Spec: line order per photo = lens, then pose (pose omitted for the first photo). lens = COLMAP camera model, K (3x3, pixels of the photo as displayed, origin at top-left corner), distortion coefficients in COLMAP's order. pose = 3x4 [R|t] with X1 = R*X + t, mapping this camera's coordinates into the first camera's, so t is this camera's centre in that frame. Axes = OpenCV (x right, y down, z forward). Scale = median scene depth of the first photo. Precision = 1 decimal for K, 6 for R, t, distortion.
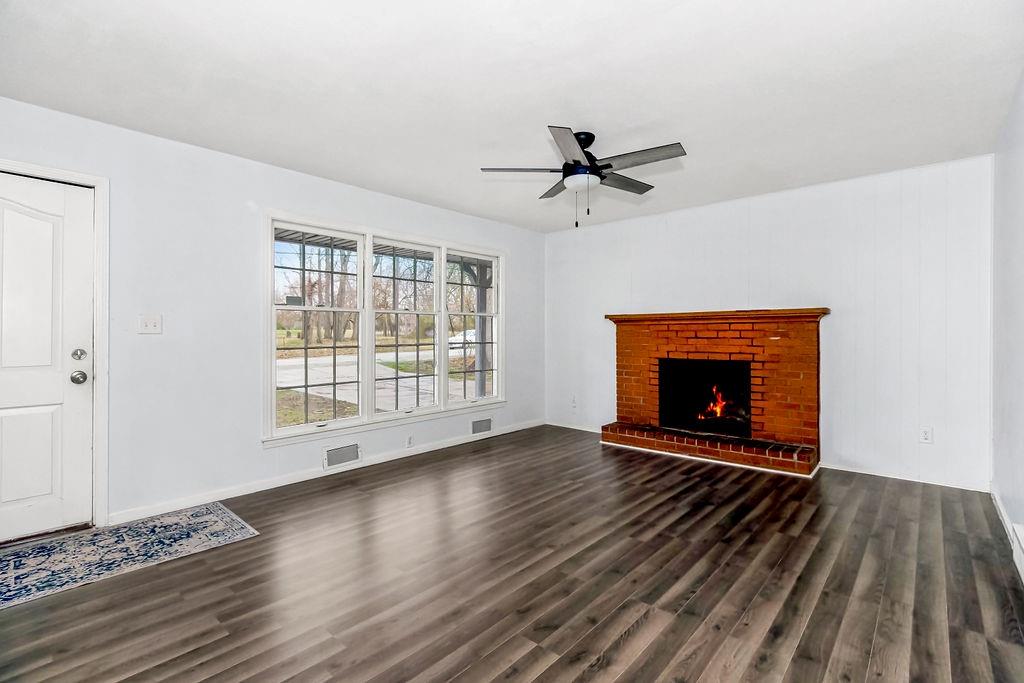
lens RADIAL K [[484.5, 0, 513.7], [0, 484.5, 343.6], [0, 0, 1]] dist [-0.003350, 0.000372]
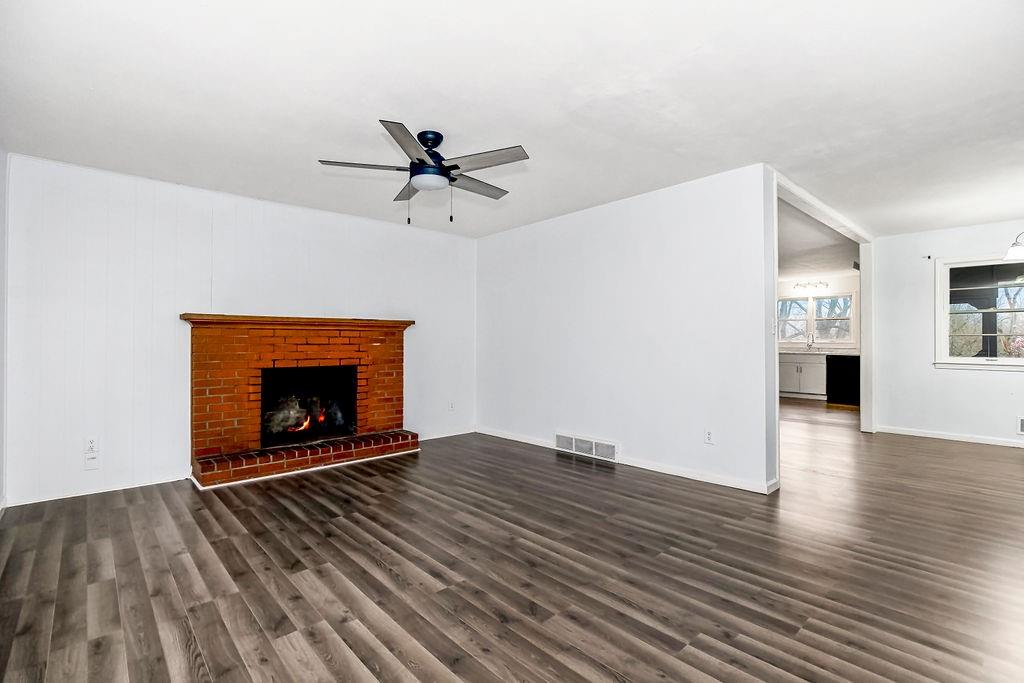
lens RADIAL K [[484.5, 0, 529.8], [0, 484.5, 339.6], [0, 0, 1]] dist [-0.003350, 0.000372]
pose [[0.065351, 0.008836, 0.997823, -0.594855], [0.020406, 0.999740, -0.010190, -0.002382], [-0.997654, 0.021027, 0.065153, 0.538554]]
